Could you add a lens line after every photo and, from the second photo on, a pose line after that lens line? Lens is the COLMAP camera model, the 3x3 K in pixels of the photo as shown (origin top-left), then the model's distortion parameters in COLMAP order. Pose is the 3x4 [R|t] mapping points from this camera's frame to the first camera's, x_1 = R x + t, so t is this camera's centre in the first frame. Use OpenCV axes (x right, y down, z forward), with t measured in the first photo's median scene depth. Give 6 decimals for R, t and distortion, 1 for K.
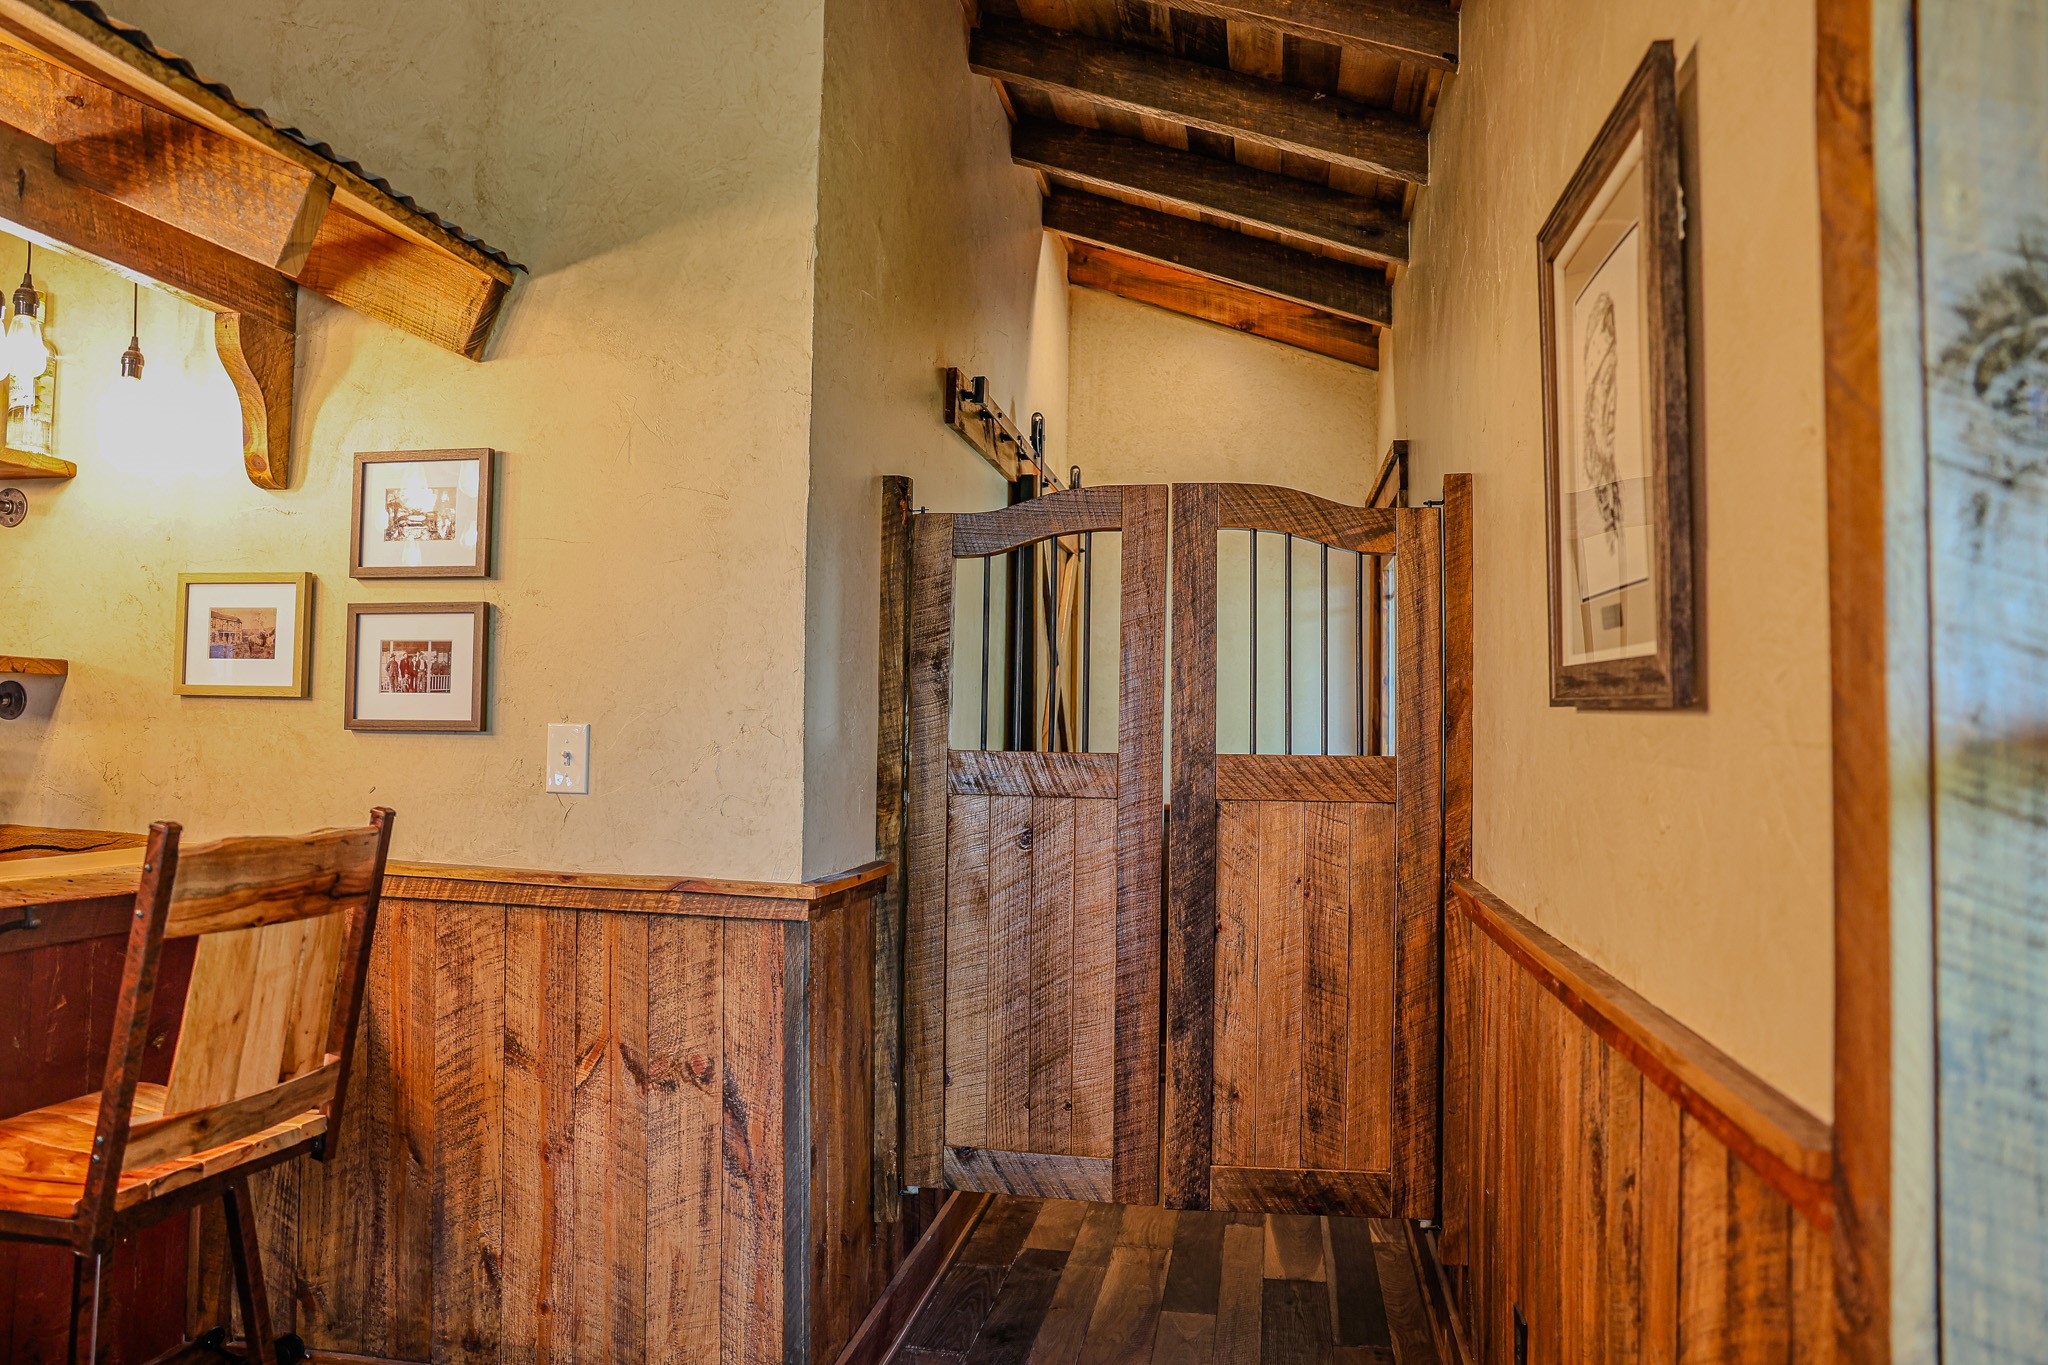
lens RADIAL K [[1410.9, 0, 1025.2], [0, 1410.9, 677.0], [0, 0, 1]] dist [-0.104052, 0.078429]
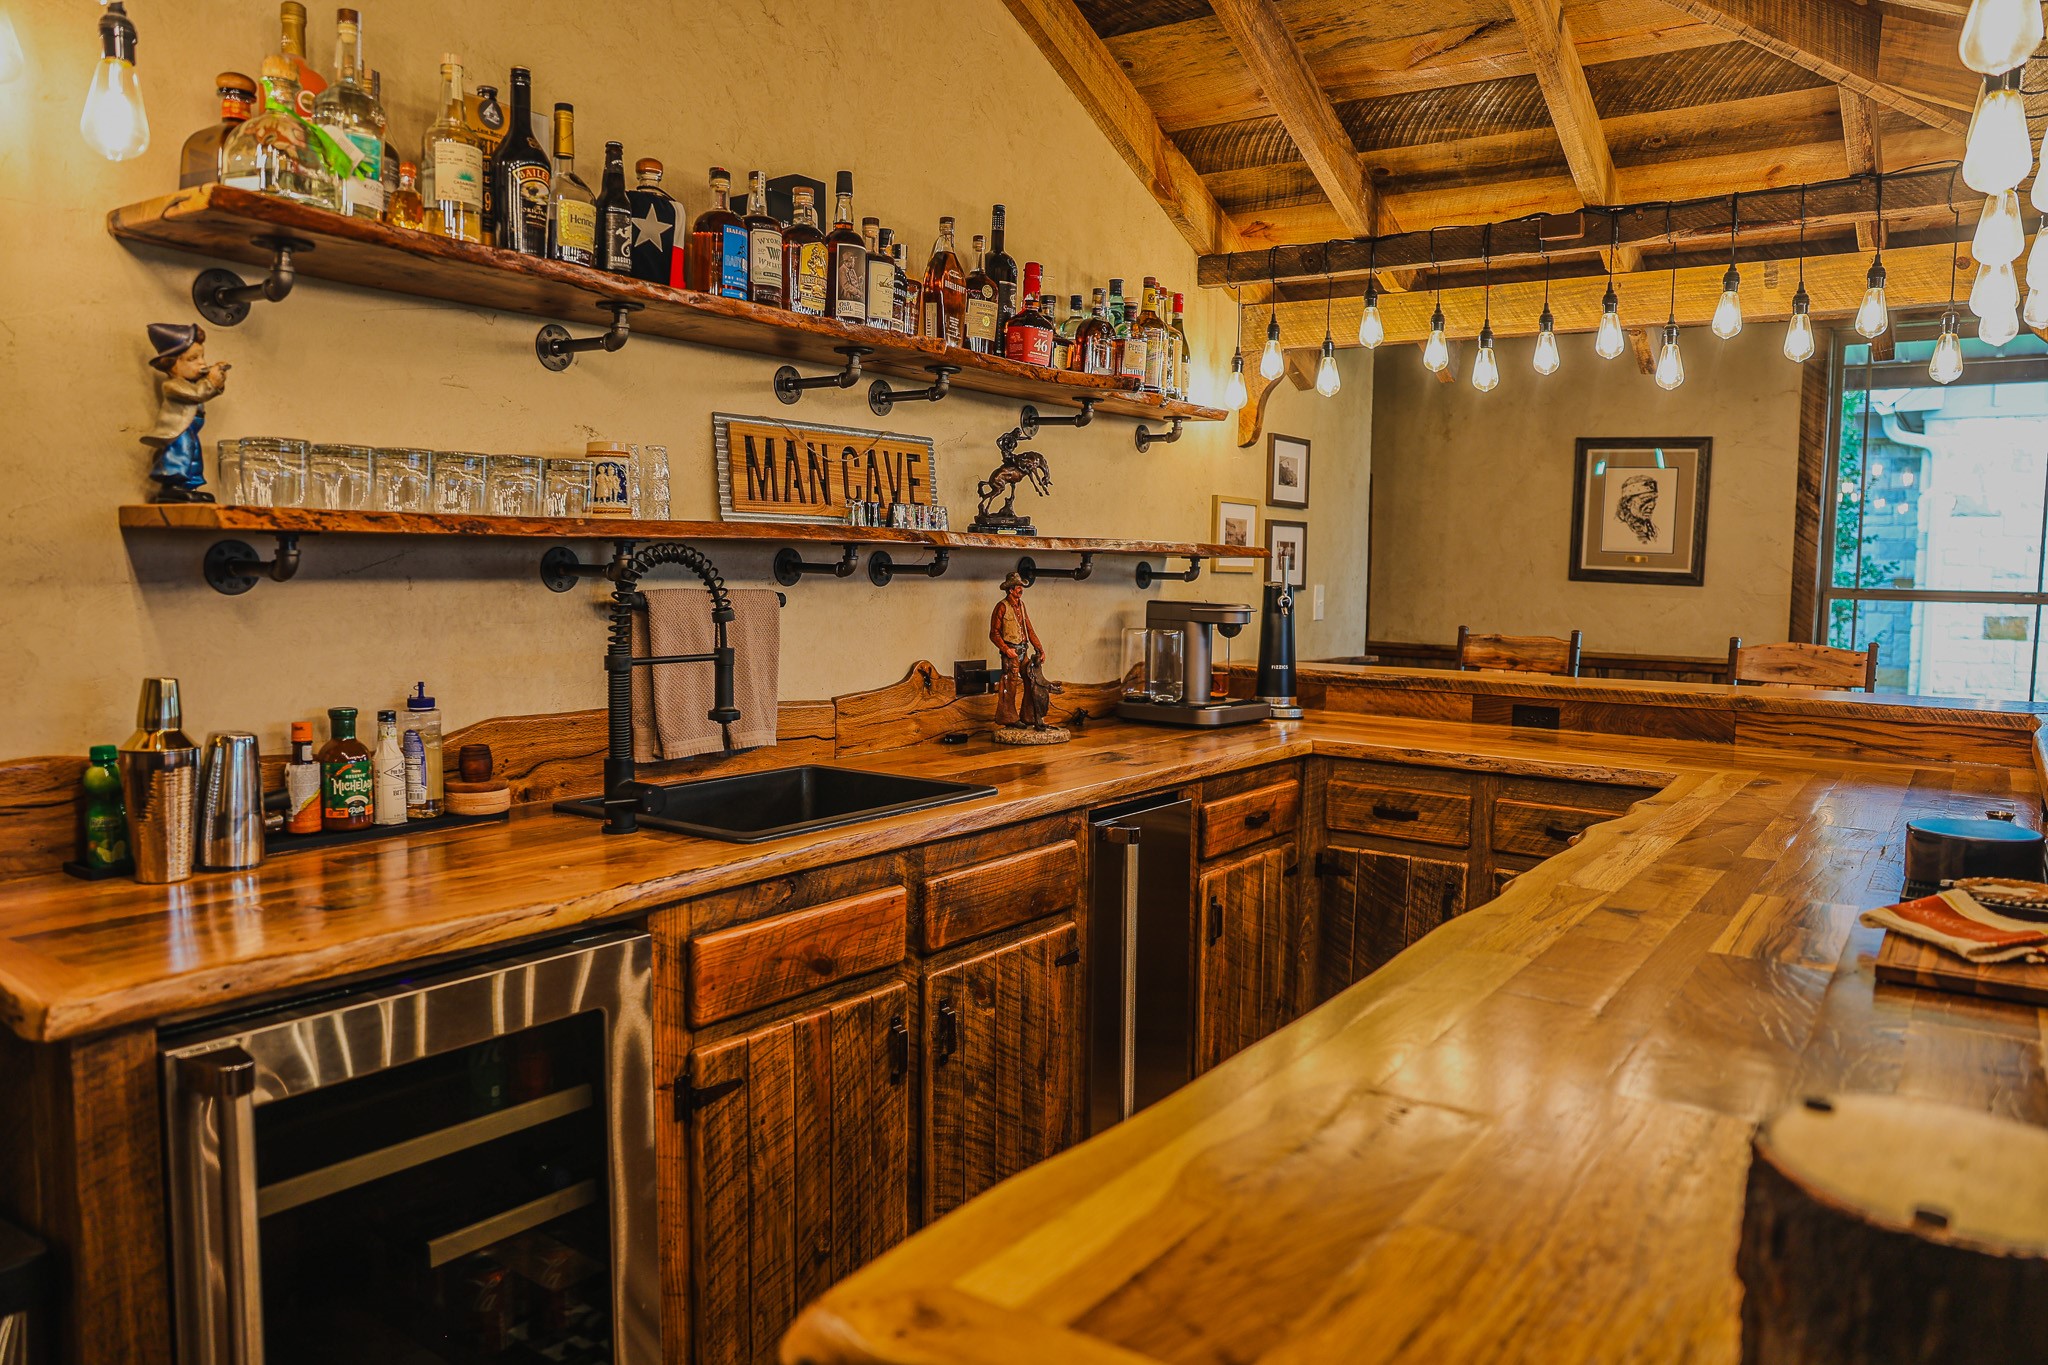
lens RADIAL K [[1410.9, 0, 1033.7], [0, 1410.9, 683.3], [0, 0, 1]] dist [-0.104052, 0.078429]
pose [[0.420169, -0.082419, 0.903695, -2.278348], [-0.045766, 0.992675, 0.111812, -0.032589], [-0.906291, -0.088339, 0.413320, 0.516895]]
